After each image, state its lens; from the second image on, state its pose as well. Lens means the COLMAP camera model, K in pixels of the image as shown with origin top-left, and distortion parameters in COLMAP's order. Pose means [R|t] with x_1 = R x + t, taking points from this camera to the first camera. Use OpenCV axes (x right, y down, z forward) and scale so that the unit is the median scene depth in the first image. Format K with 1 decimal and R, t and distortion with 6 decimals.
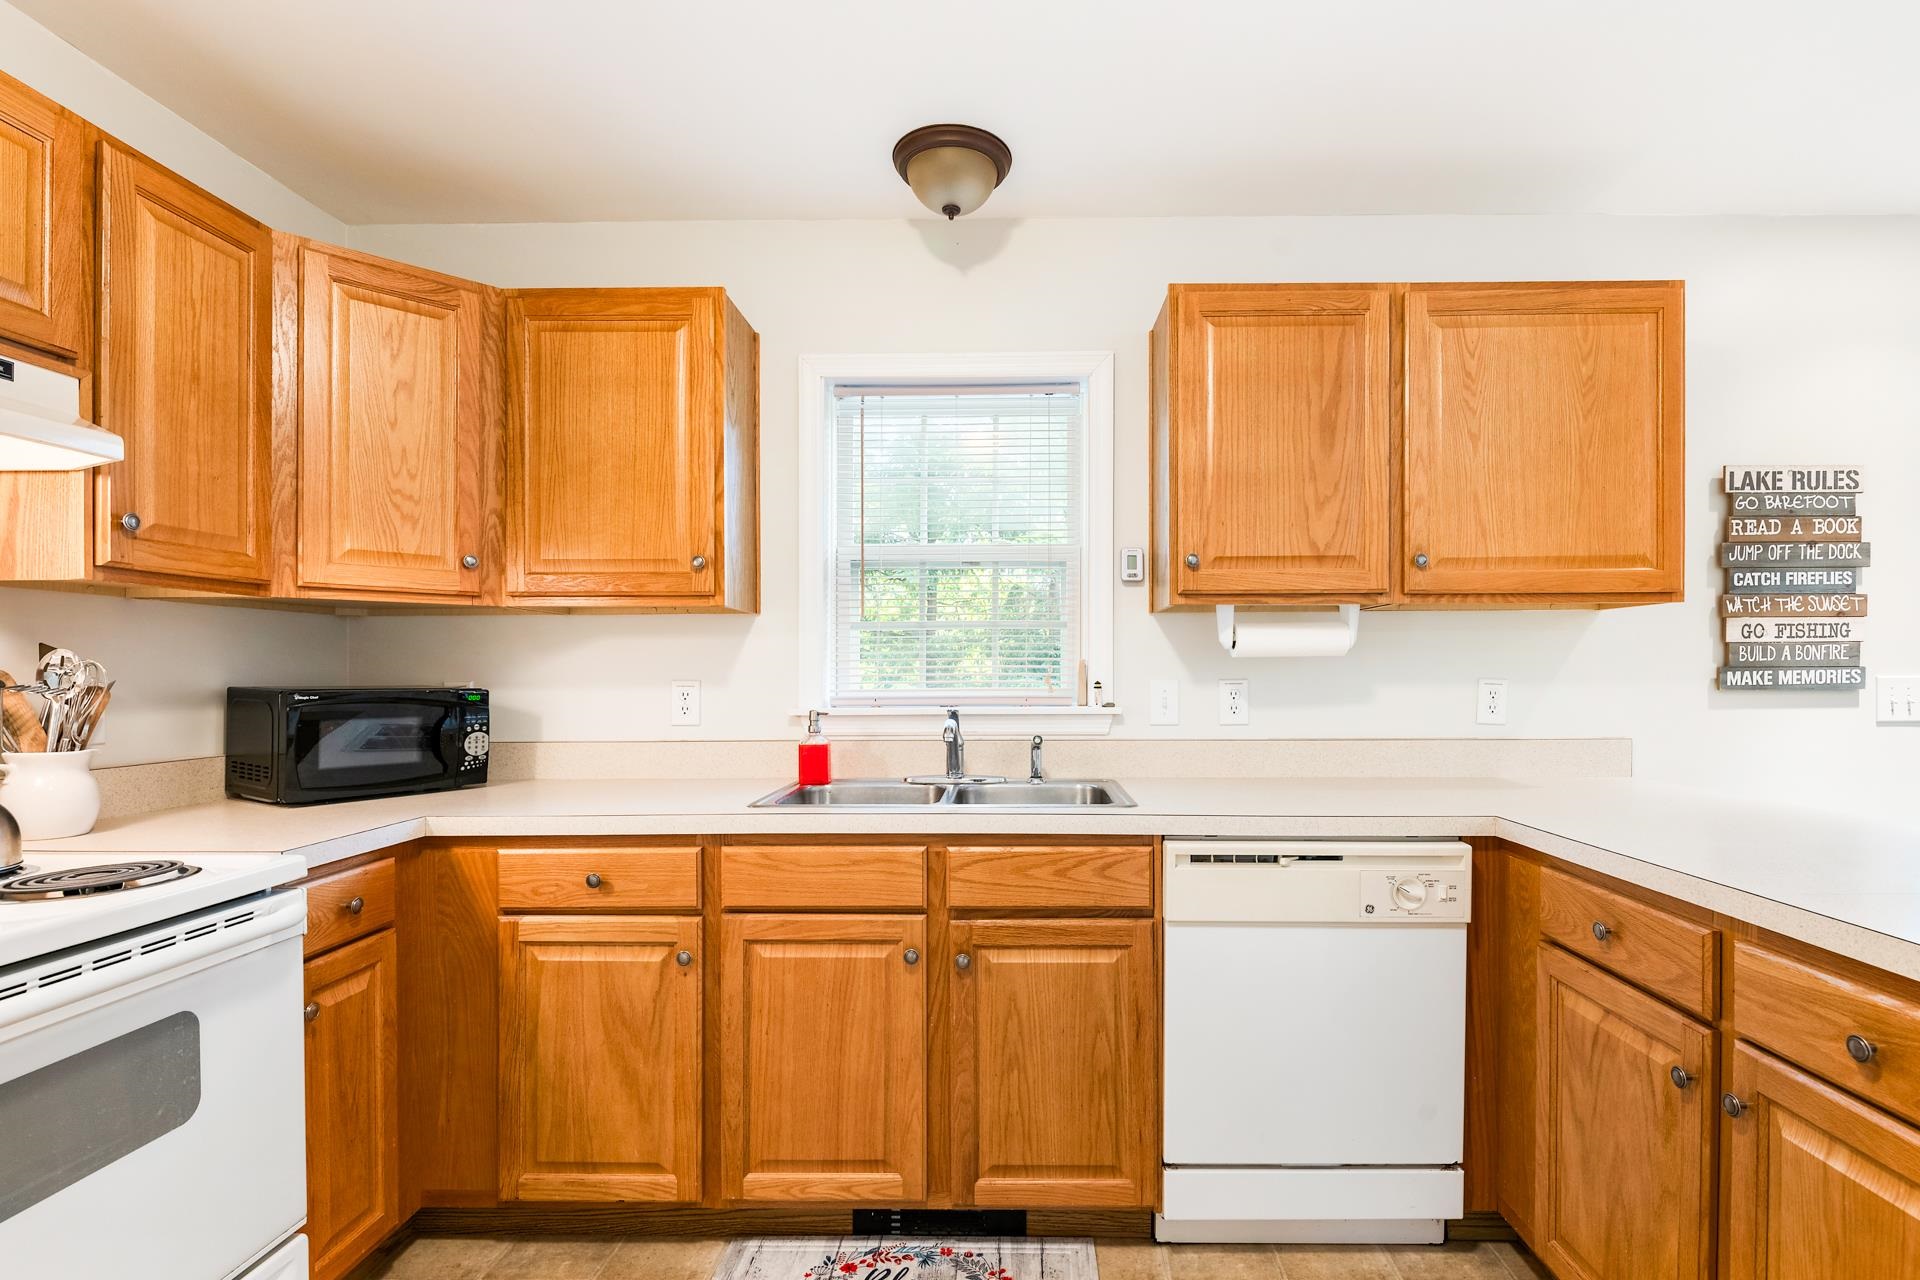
lens RADIAL K [[903.1, 0, 1002.0], [0, 903.1, 676.1], [0, 0, 1]] dist [-0.001990, -0.002445]
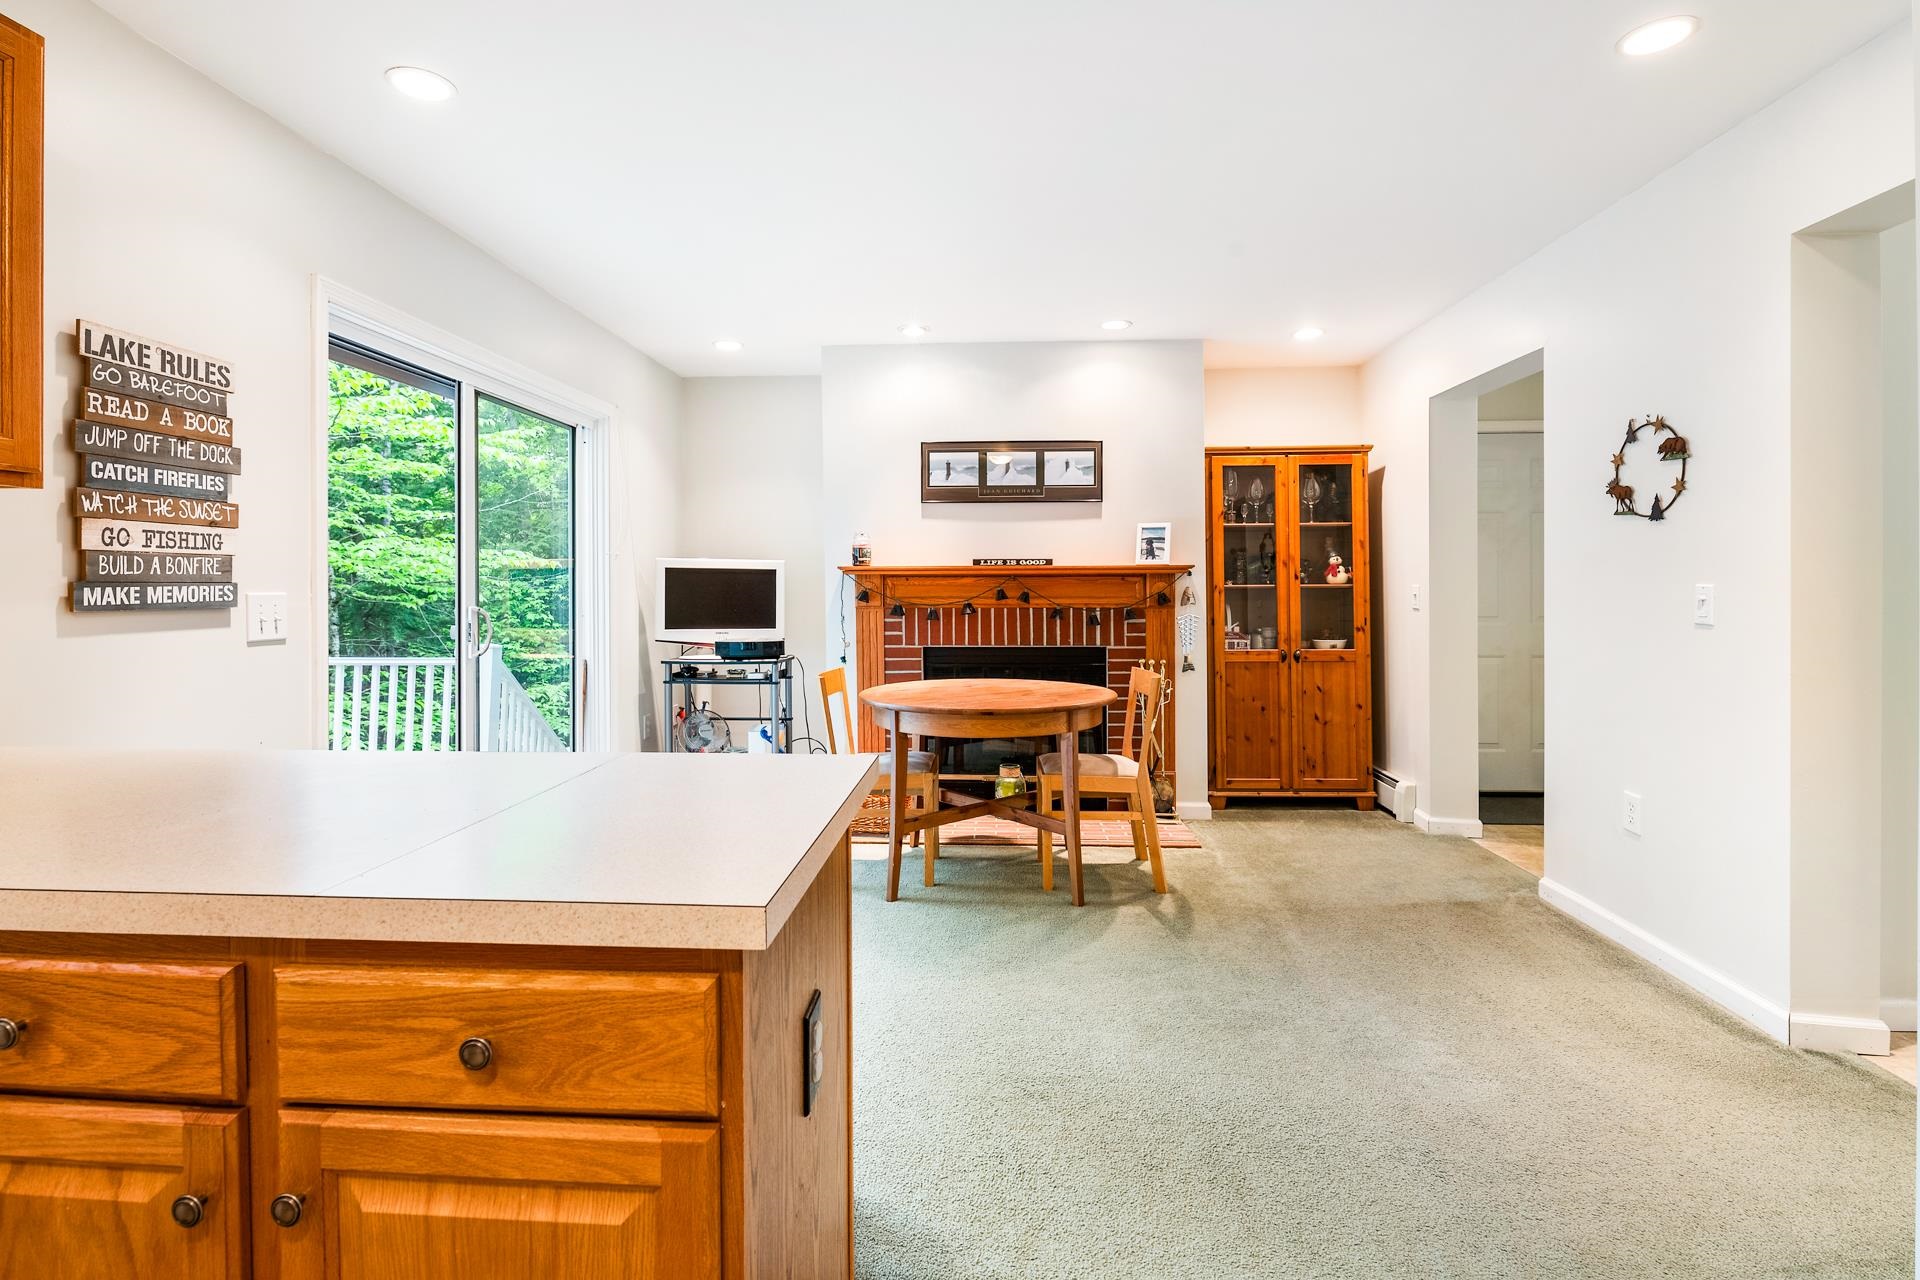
lens RADIAL K [[896.5, 0, 977.7], [0, 896.5, 595.6], [0, 0, 1]] dist [-0.009738, -0.001406]
pose [[0.032437, -0.006339, 0.999454, 0.073375], [0.007626, 0.999952, 0.006095, 0.002873], [-0.999445, 0.007424, 0.032484, 0.213022]]
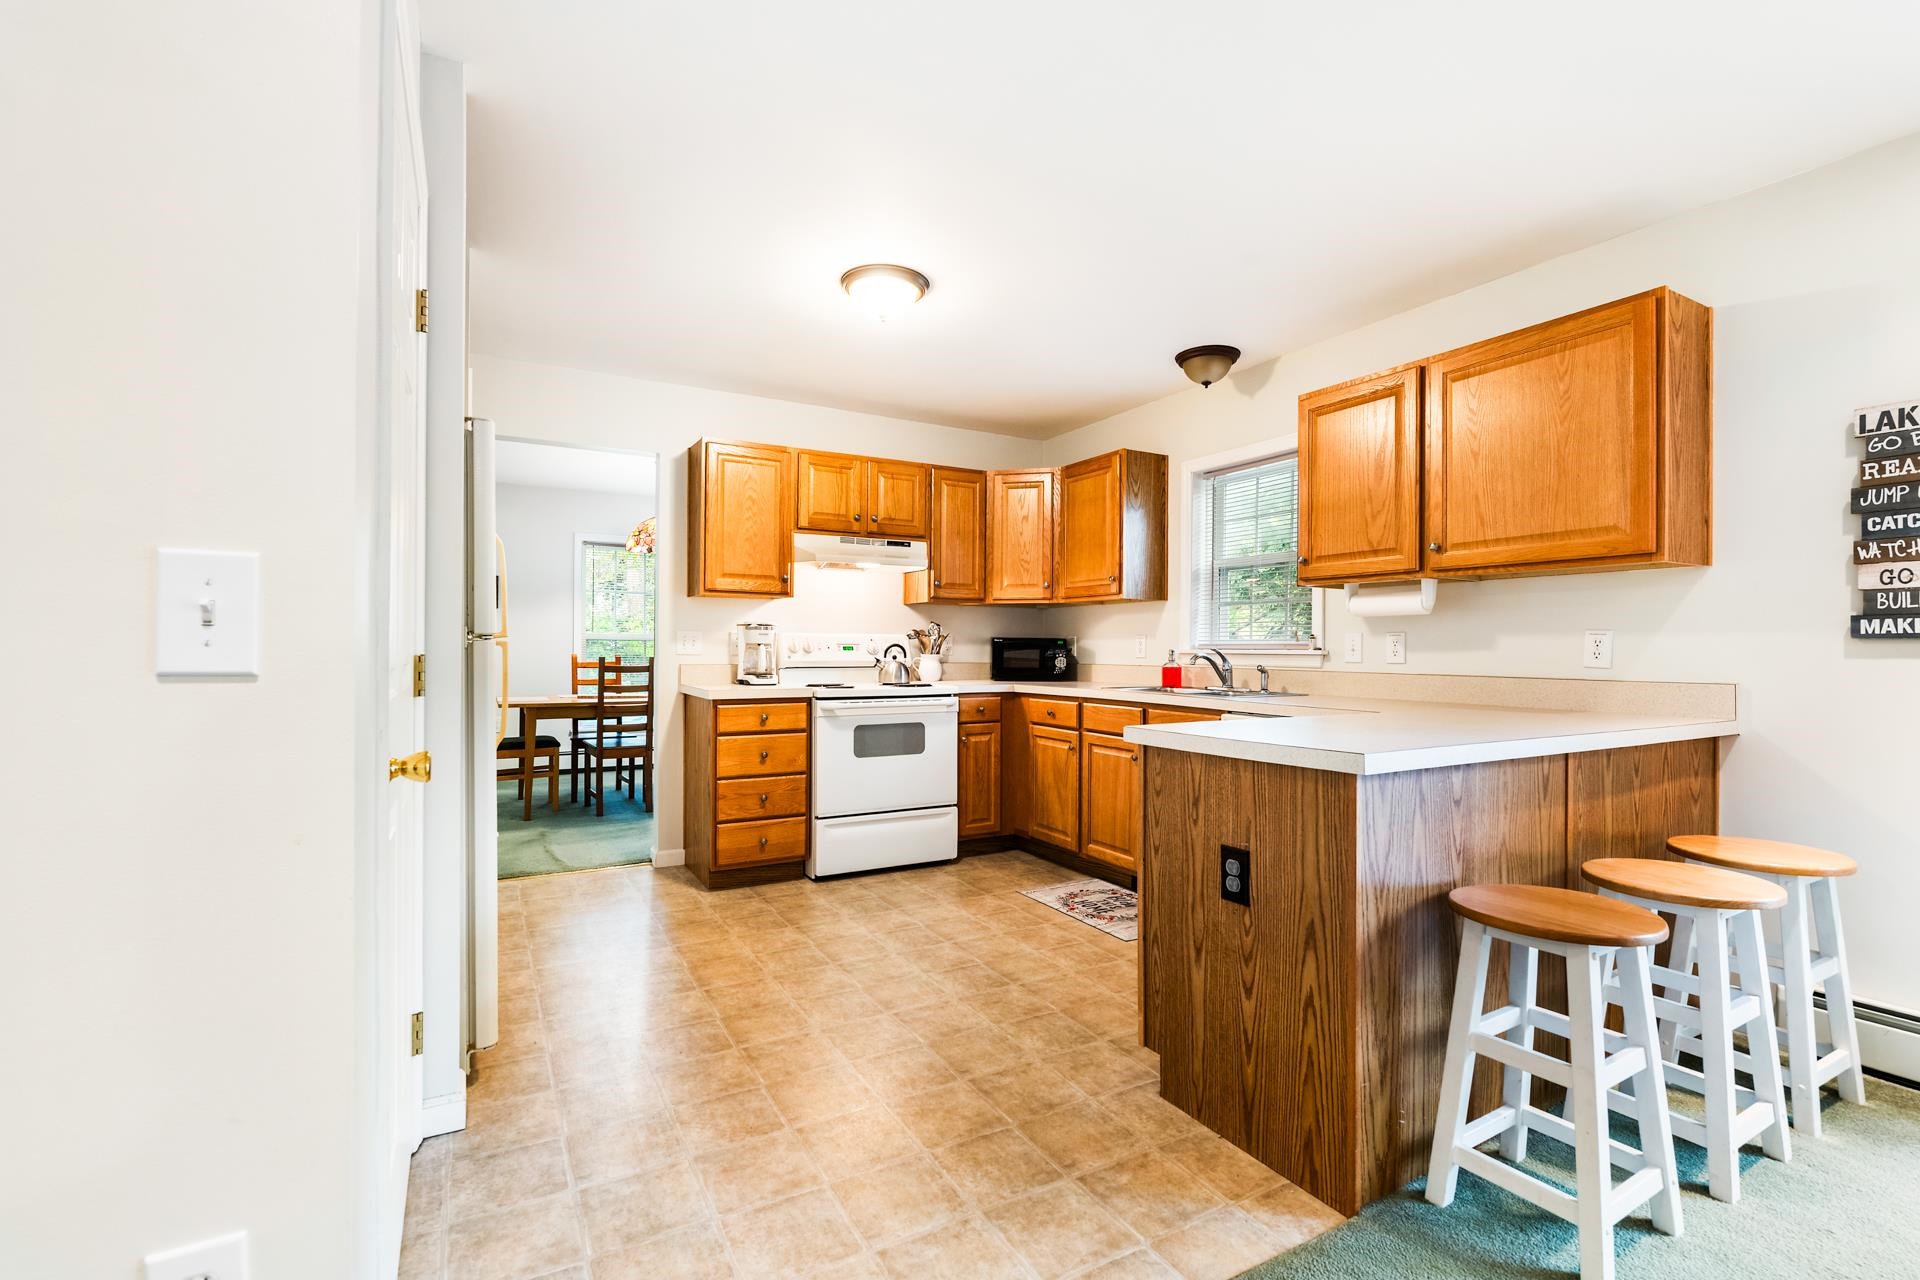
lens RADIAL K [[847.4, 0, 968.7], [0, 847.4, 650.0], [0, 0, 1]] dist [-0.001183, -0.003604]
pose [[0.509264, 0.009820, -0.860554, 1.104192], [-0.011221, 0.999926, 0.004770, 0.034259], [0.860537, 0.007227, 0.509337, -0.295365]]
